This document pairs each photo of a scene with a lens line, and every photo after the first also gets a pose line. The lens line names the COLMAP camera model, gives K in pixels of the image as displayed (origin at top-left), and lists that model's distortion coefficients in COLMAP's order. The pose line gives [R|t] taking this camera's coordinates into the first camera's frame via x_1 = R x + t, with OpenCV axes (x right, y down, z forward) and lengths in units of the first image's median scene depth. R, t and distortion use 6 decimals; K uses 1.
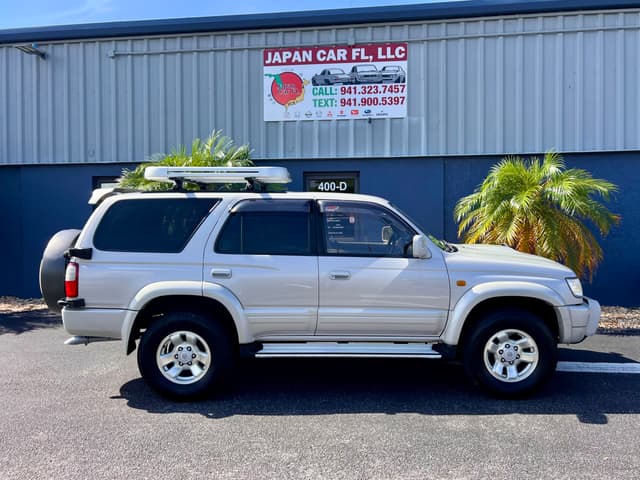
lens RADIAL K [[524.5, 0, 338.5], [0, 524.5, 247.2], [0, 0, 1]] dist [0.029507, -0.008800]
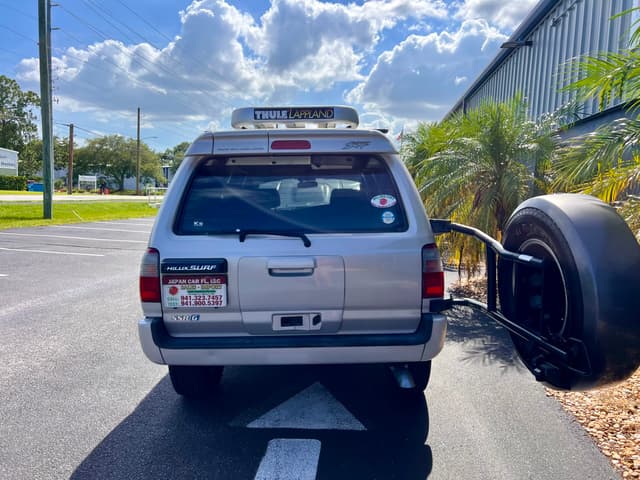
lens RADIAL K [[497.3, 0, 322.7], [0, 497.3, 239.2], [0, 0, 1]] dist [0.029967, -0.009681]
pose [[0.001769, 0.098154, -0.995170, 0.555407], [-0.065927, 0.993018, 0.097825, -0.032366], [0.997823, 0.065436, 0.008227, 0.620389]]
